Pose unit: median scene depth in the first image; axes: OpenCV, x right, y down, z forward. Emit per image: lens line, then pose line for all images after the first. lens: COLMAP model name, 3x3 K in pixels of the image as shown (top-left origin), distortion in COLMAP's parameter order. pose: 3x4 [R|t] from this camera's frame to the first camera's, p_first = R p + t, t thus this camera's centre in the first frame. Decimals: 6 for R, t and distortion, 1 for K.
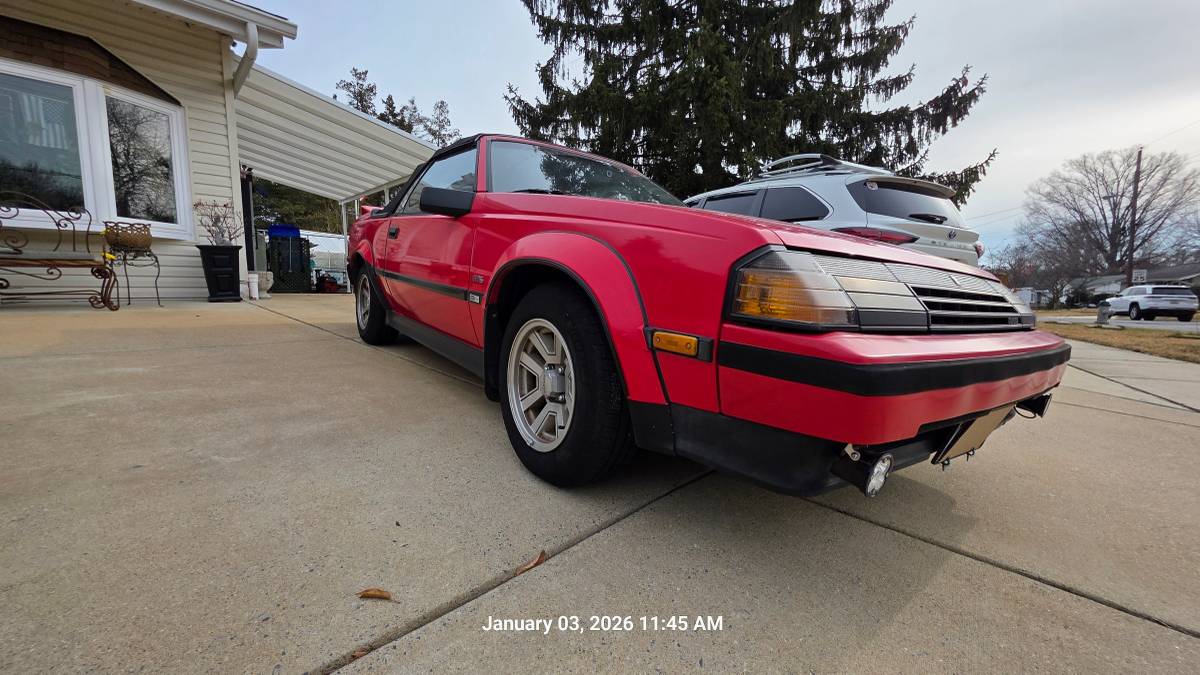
lens RADIAL K [[489.4, 0, 595.0], [0, 489.4, 338.1], [0, 0, 1]] dist [0.007340, -0.000388]
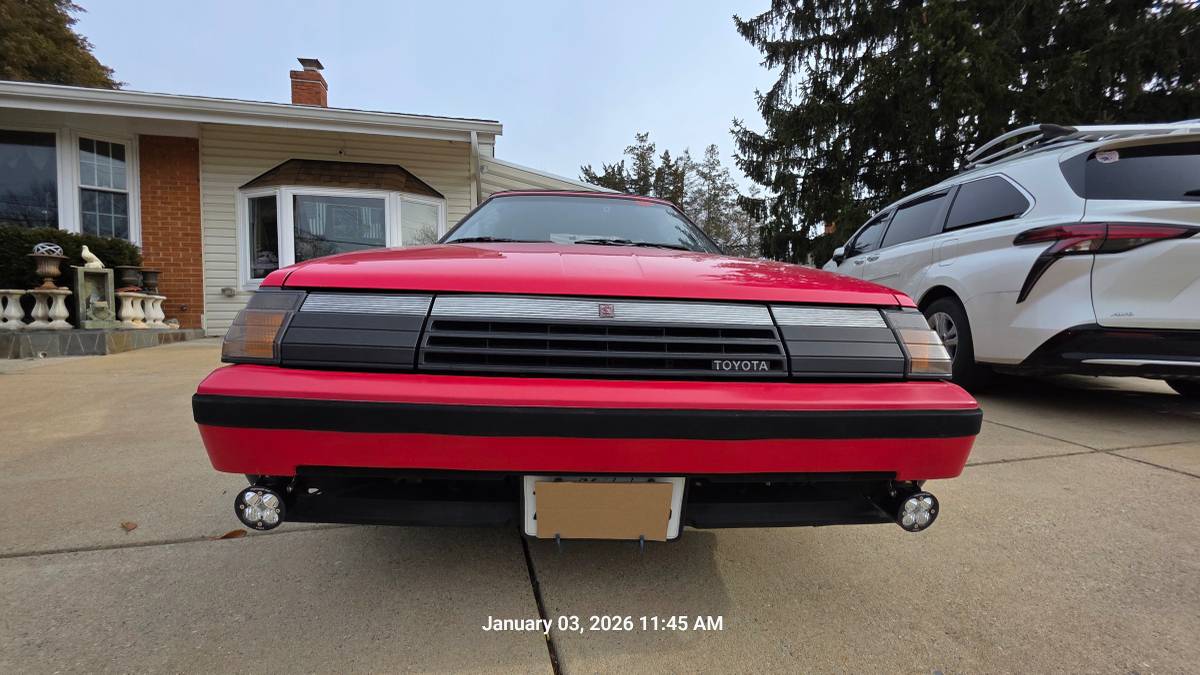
lens RADIAL K [[489.4, 0, 595.0], [0, 489.4, 338.1], [0, 0, 1]] dist [0.007340, -0.000388]
pose [[0.834475, 0.003497, -0.551035, 0.294392], [-0.041225, 0.997574, -0.056099, -0.007619], [0.549502, 0.069529, 0.832594, 0.087855]]
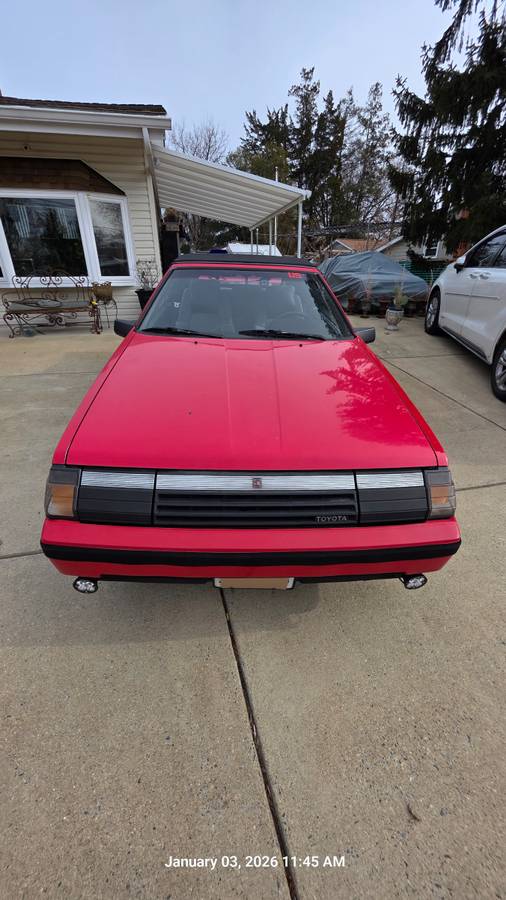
lens RADIAL K [[367.0, 0, 249.4], [0, 367.0, 449.9], [0, 0, 1]] dist [0.007340, -0.000388]
pose [[0.821993, 0.238698, -0.517060, 0.310707], [-0.041860, 0.930791, 0.363147, -0.145960], [0.567957, -0.276860, 0.775095, 0.060590]]
